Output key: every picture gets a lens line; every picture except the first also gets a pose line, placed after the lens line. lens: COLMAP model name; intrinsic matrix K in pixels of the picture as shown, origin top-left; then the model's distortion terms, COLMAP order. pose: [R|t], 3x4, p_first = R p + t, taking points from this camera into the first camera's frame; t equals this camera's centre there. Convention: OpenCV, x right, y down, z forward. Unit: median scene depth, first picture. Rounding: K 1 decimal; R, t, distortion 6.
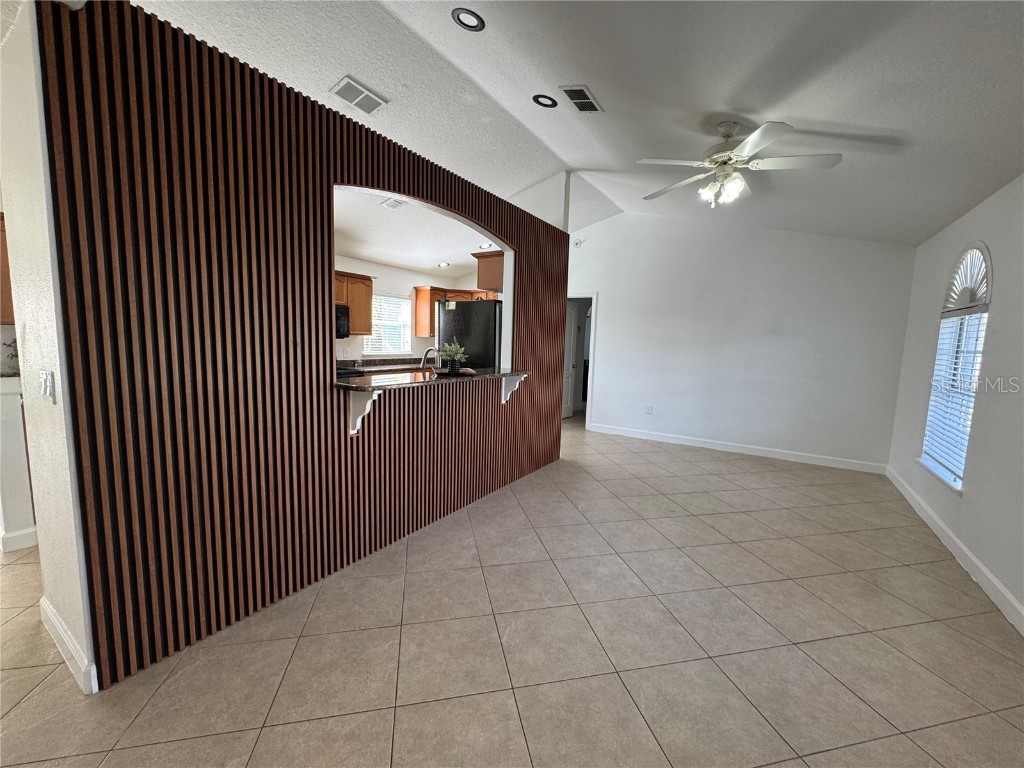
lens RADIAL K [[412.6, 0, 511.3], [0, 412.6, 384.8], [0, 0, 1]] dist [-0.004272, 0.000570]
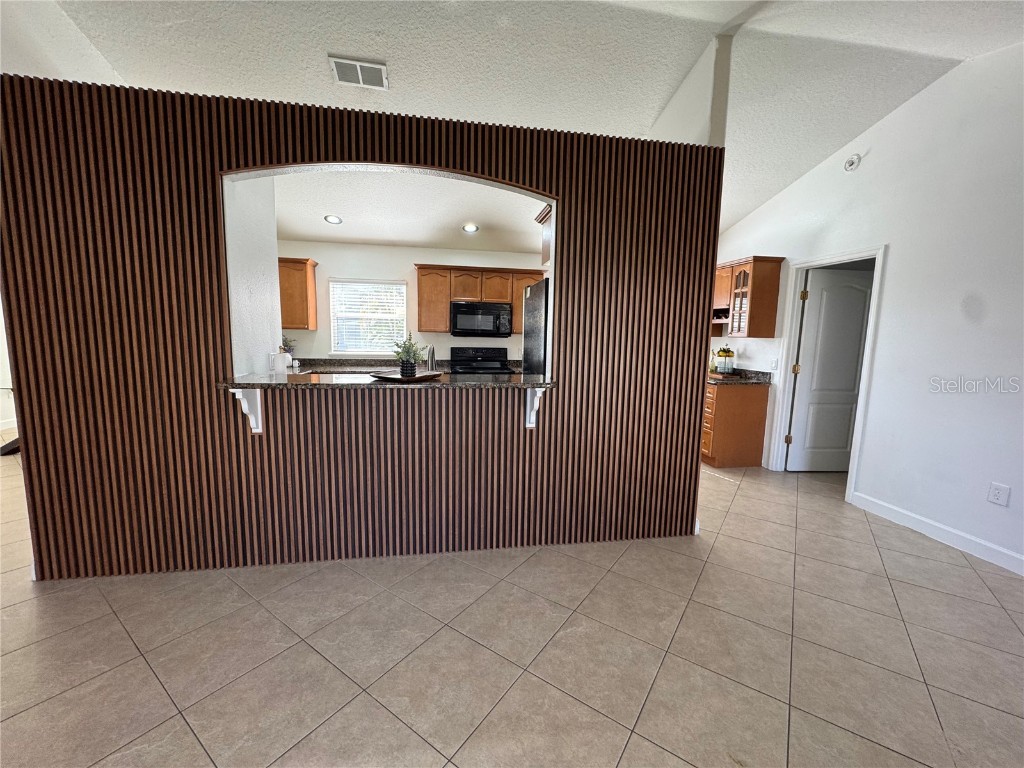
lens RADIAL K [[412.6, 0, 508.3], [0, 412.6, 382.6], [0, 0, 1]] dist [-0.004272, 0.000570]
pose [[0.677104, 0.072140, -0.732342, 0.548305], [-0.081197, 0.996431, 0.023082, -0.049861], [0.731394, 0.043835, 0.680545, 0.604247]]
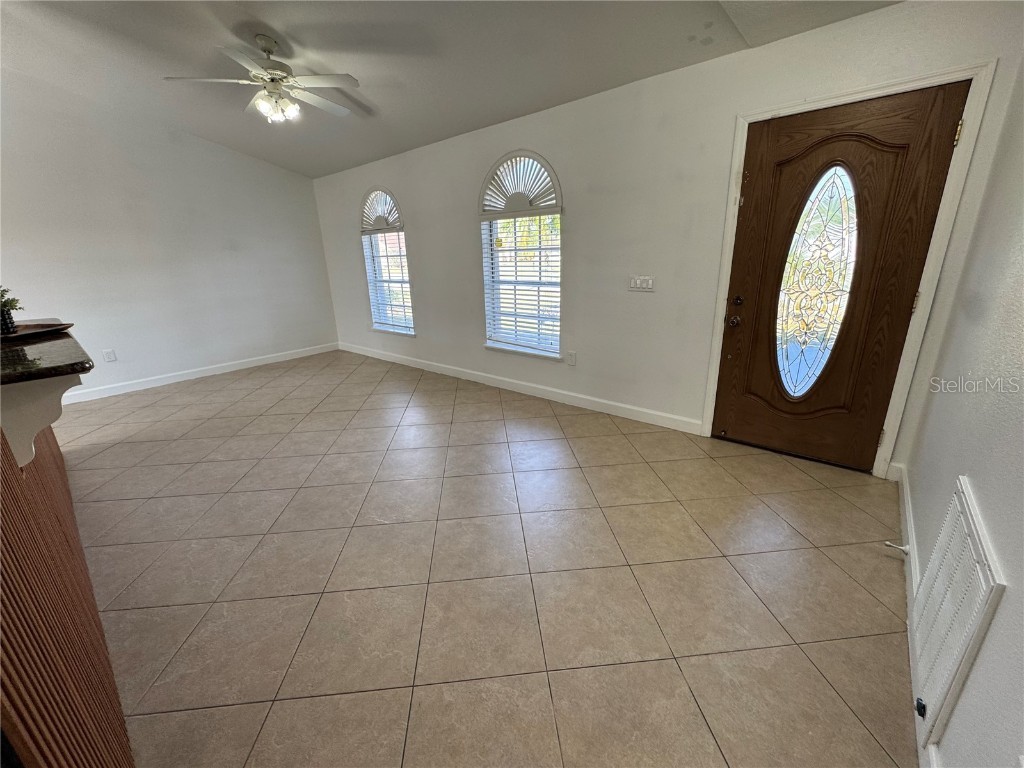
lens RADIAL K [[412.6, 0, 513.4], [0, 412.6, 386.4], [0, 0, 1]] dist [-0.004272, 0.000570]
pose [[0.122924, -0.335210, 0.934090, -0.575208], [0.146079, 0.937087, 0.317062, -0.039004], [-0.981606, 0.097477, 0.164158, 0.255851]]
